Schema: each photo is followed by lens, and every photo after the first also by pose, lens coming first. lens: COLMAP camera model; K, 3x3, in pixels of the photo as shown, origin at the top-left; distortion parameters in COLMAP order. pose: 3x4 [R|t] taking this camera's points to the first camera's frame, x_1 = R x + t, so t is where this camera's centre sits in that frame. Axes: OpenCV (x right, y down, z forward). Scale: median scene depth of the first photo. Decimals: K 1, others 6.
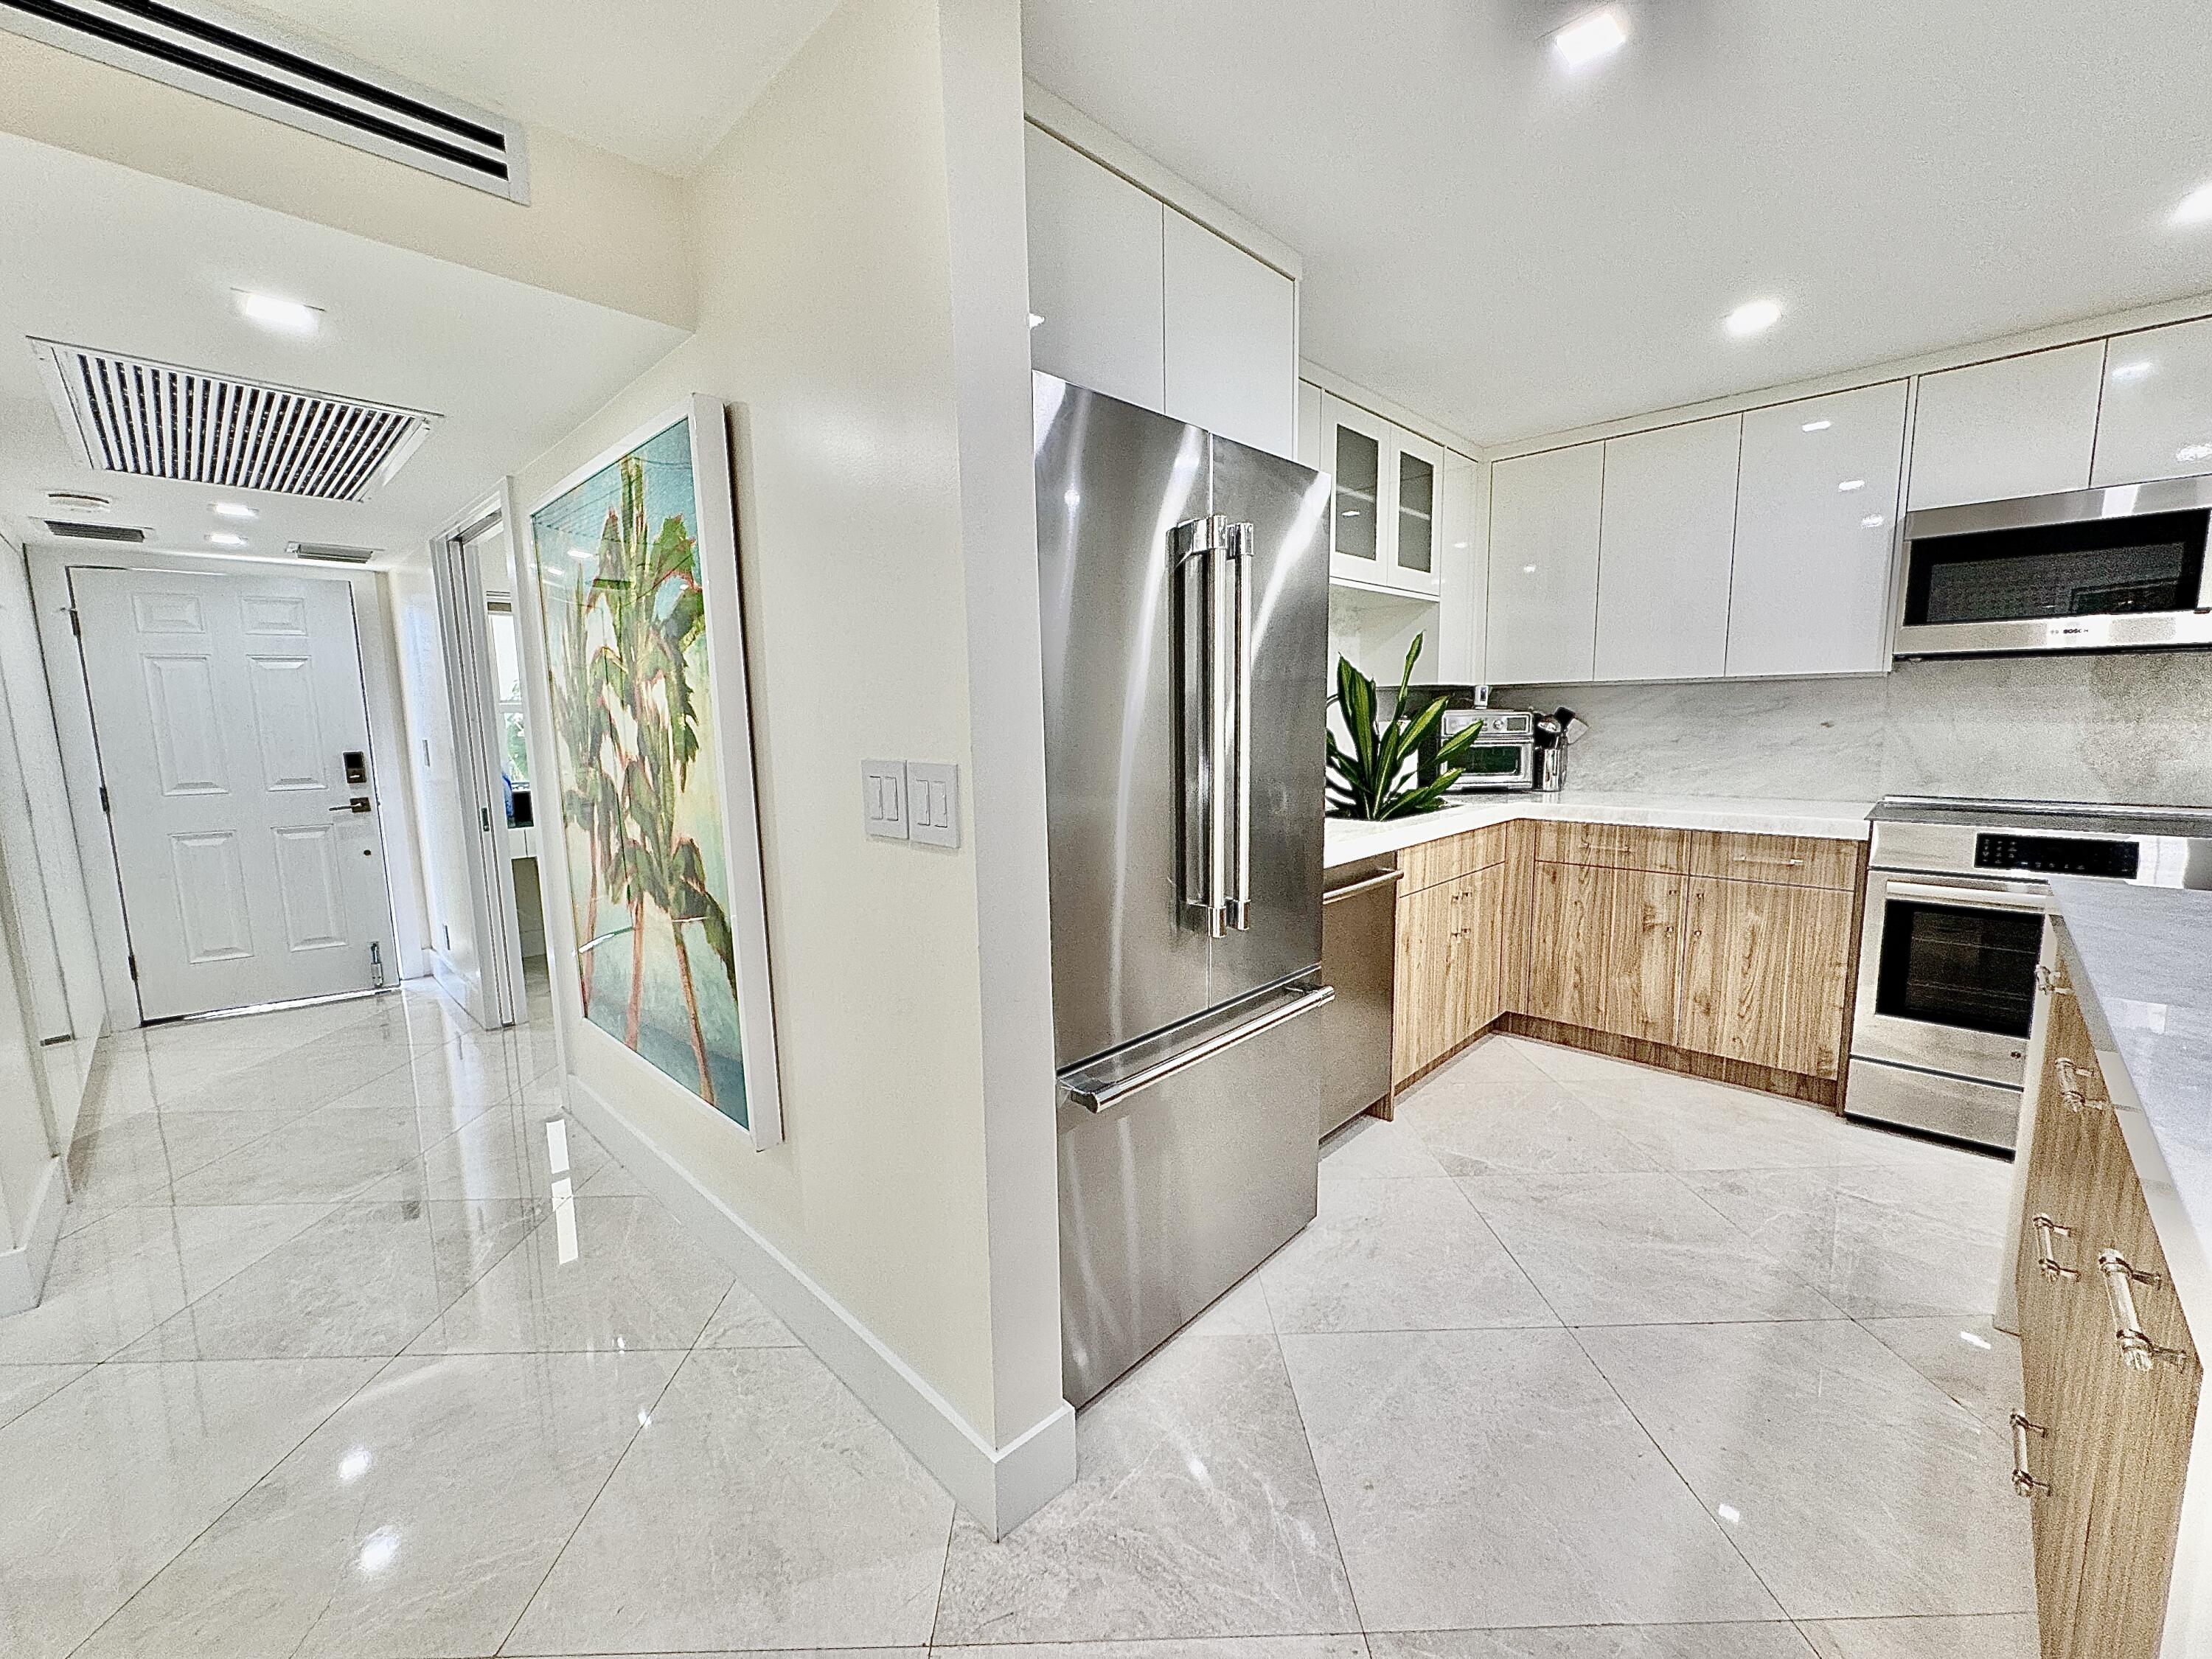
lens RADIAL K [[879.2, 0, 1106.0], [0, 879.2, 829.5], [0, 0, 1]] dist [0.001296, 0.000135]
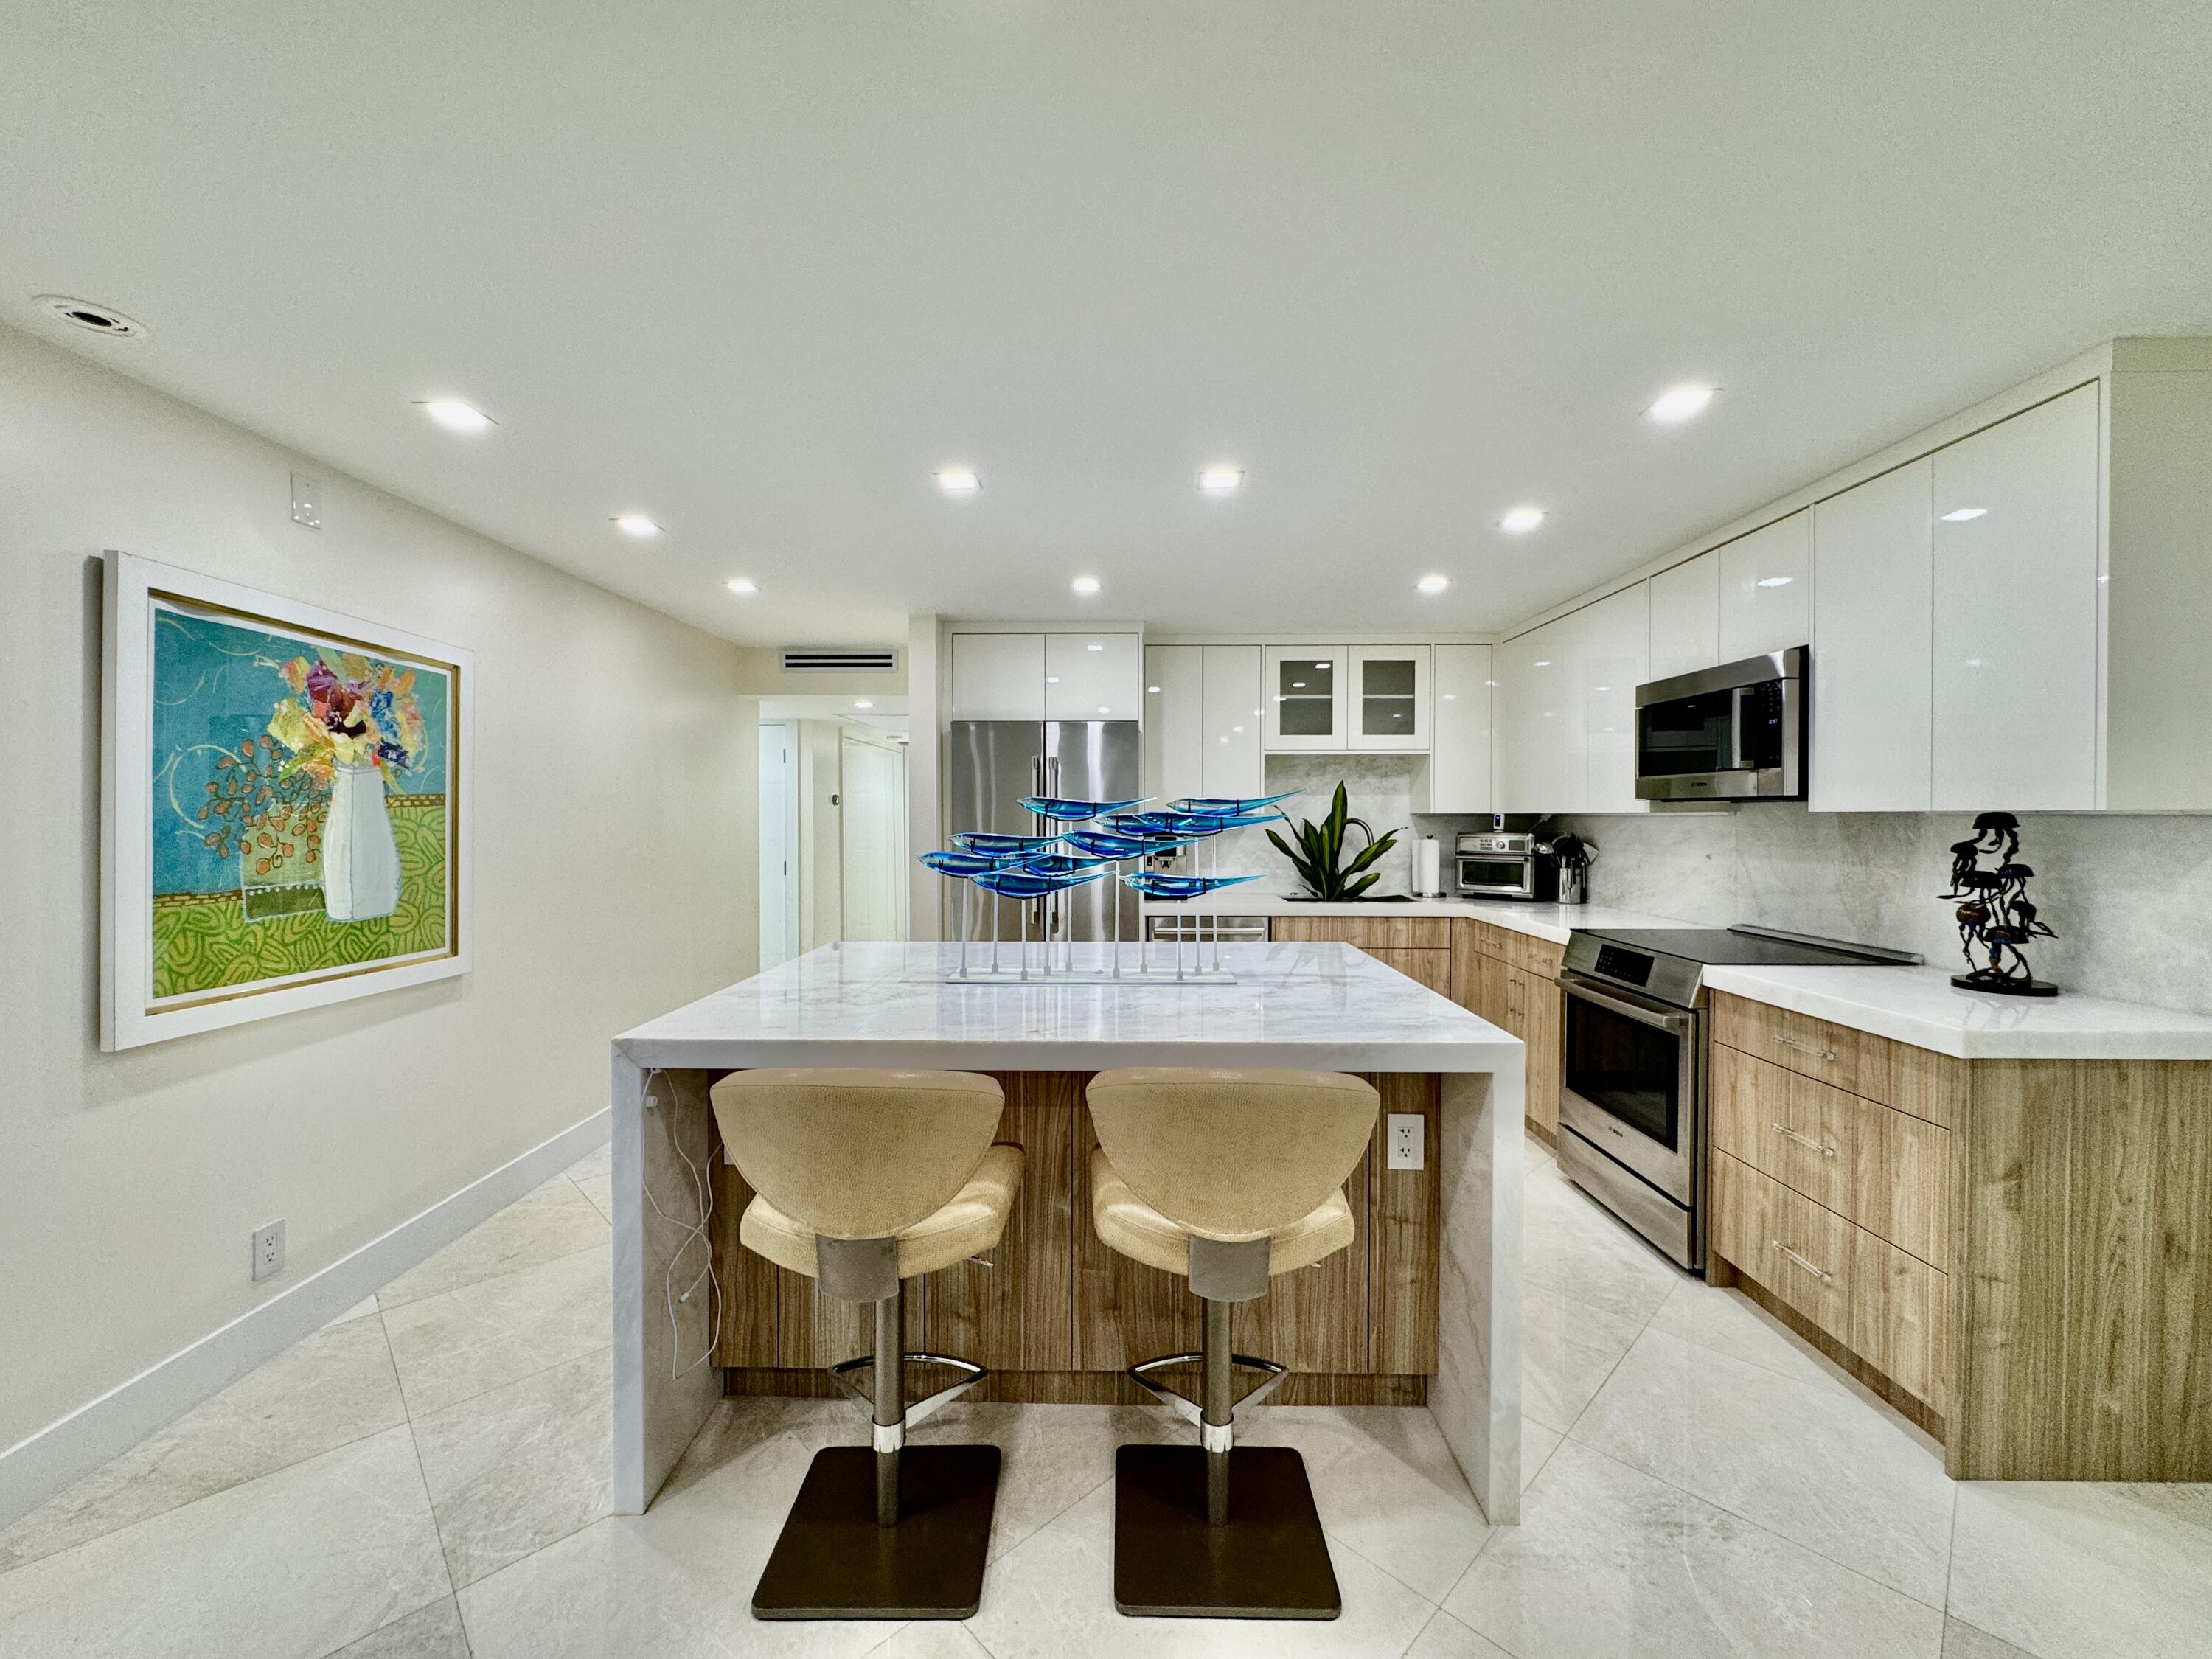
lens RADIAL K [[879.2, 0, 1106.0], [0, 879.2, 829.5], [0, 0, 1]] dist [0.001296, 0.000135]
pose [[0.682488, 0.033802, -0.730114, 1.051659], [-0.118480, 0.990835, -0.064878, 0.007602], [0.721230, 0.130782, 0.680238, -0.283448]]
